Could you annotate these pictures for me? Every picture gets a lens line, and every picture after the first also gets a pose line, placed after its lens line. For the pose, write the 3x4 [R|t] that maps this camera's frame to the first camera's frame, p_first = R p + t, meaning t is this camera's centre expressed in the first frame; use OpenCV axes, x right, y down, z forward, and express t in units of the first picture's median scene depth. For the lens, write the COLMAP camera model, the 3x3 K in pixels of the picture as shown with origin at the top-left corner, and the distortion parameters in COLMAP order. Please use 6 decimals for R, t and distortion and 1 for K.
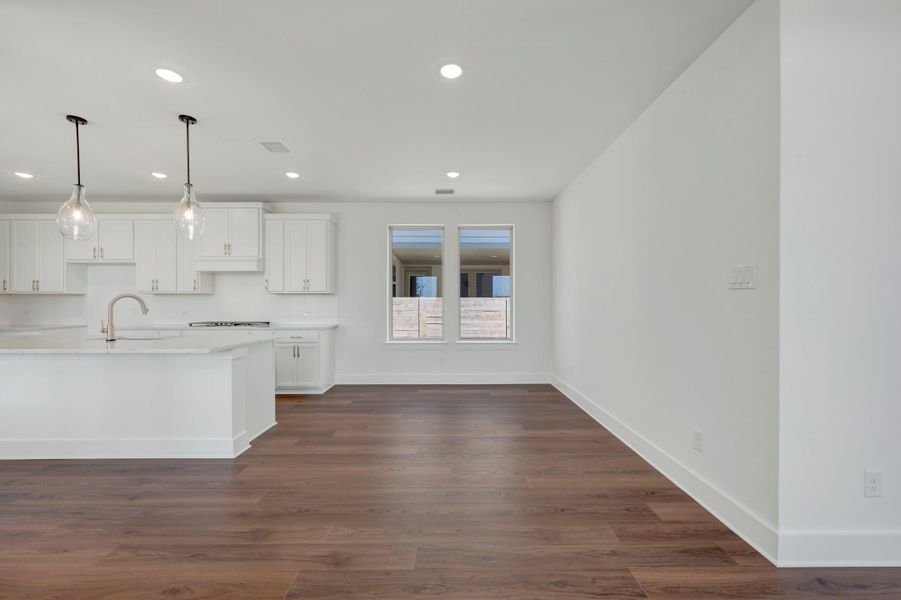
lens RADIAL K [[367.2, 0, 450.5], [0, 367.2, 300.0], [0, 0, 1]] dist [-0.000148, -0.000117]
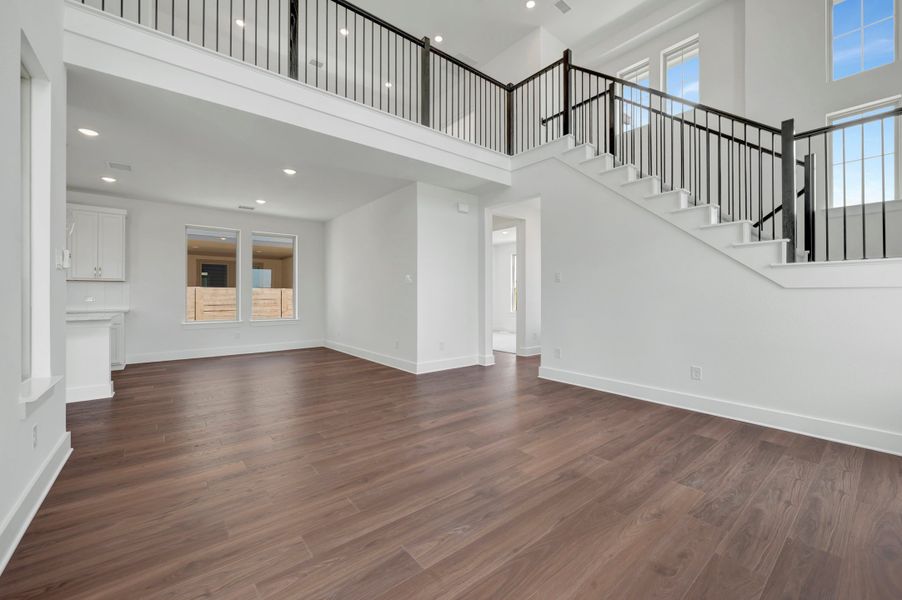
lens RADIAL K [[356.1, 0, 451.0], [0, 356.1, 300.0], [0, 0, 1]] dist [0.000186, -0.000137]
pose [[0.784707, -0.004877, 0.619847, -0.217775], [-0.005223, 0.999882, 0.014479, 0.018144], [-0.619845, -0.014599, 0.784589, -0.454800]]
